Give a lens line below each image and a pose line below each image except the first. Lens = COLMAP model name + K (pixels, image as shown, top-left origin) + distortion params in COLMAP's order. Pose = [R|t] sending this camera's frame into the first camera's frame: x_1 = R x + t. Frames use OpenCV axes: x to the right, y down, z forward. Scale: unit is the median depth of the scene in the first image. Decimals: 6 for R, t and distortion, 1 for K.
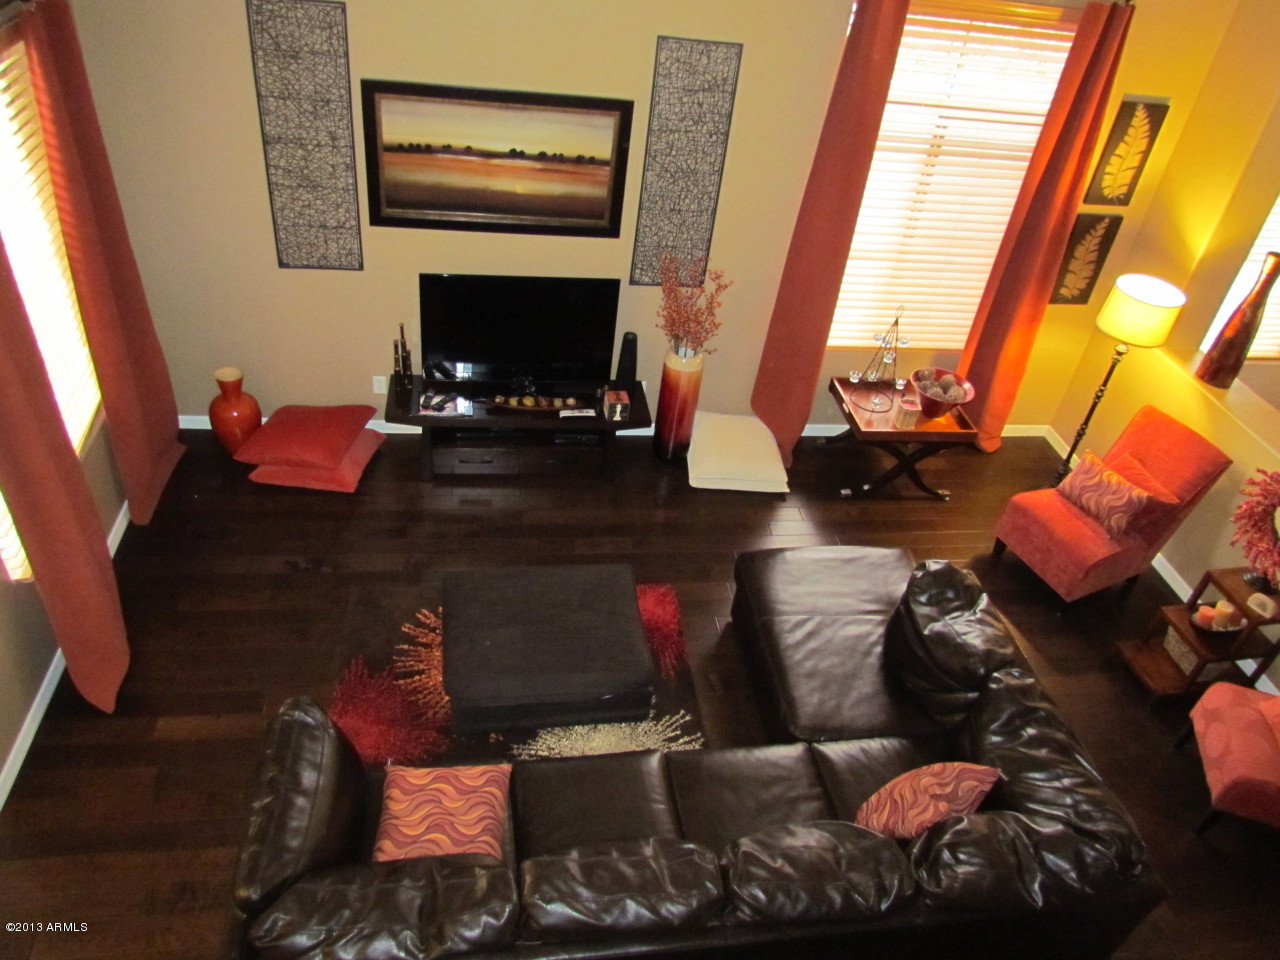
lens RADIAL K [[929.1, 0, 638.8], [0, 929.1, 480.9], [0, 0, 1]] dist [0.000050, 0.001569]
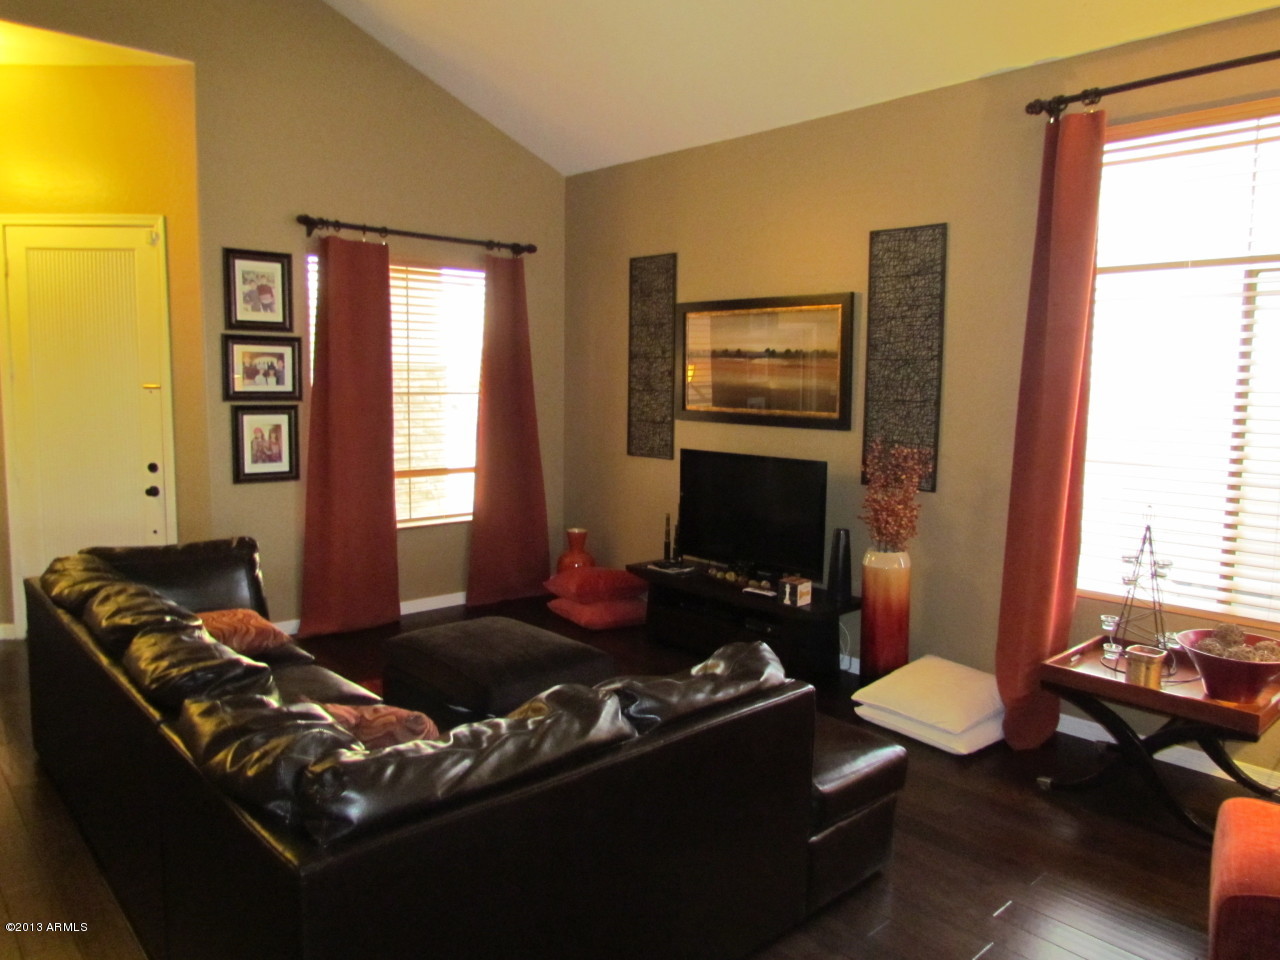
lens RADIAL K [[929.1, 0, 640.4], [0, 929.1, 478.0], [0, 0, 1]] dist [0.000050, 0.001569]
pose [[0.554284, -0.008092, -0.832288, 0.709628], [-0.450205, 0.838133, -0.307975, 0.190067], [0.700061, 0.545406, 0.460920, 0.449287]]
